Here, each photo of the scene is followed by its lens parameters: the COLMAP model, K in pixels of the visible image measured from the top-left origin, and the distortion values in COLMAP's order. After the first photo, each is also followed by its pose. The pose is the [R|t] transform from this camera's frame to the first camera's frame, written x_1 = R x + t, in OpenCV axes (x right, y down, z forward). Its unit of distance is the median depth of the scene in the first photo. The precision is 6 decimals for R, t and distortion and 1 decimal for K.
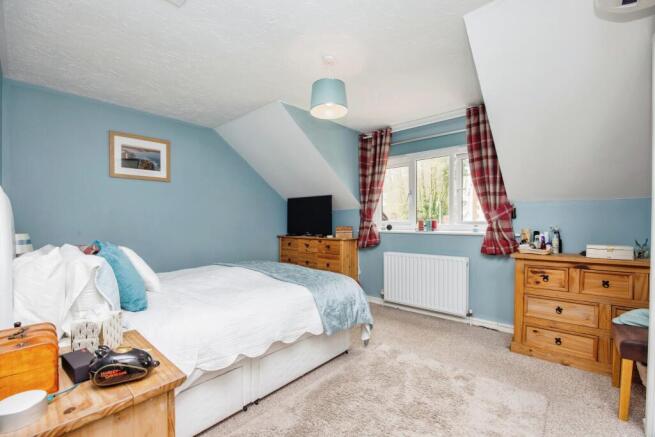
lens RADIAL K [[285.4, 0, 327.5], [0, 285.4, 218.5], [0, 0, 1]] dist [-0.003463, -0.000367]
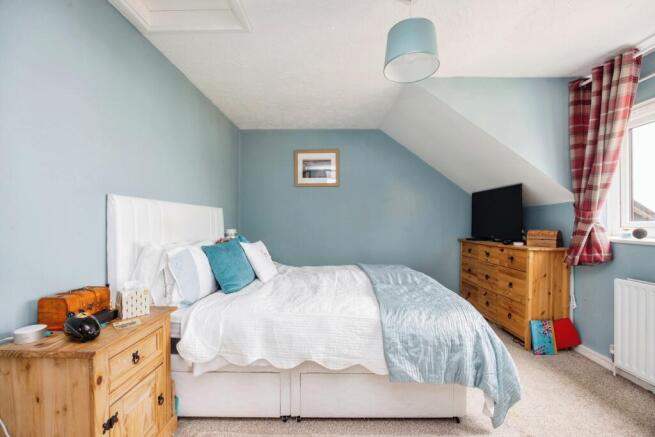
lens RADIAL K [[285.4, 0, 327.5], [0, 285.4, 218.5], [0, 0, 1]] dist [-0.003463, -0.000367]
pose [[0.665290, -0.005866, -0.746562, 0.227367], [0.007372, 0.999972, -0.001288, -0.001122], [0.746549, -0.004647, 0.665315, 0.207301]]
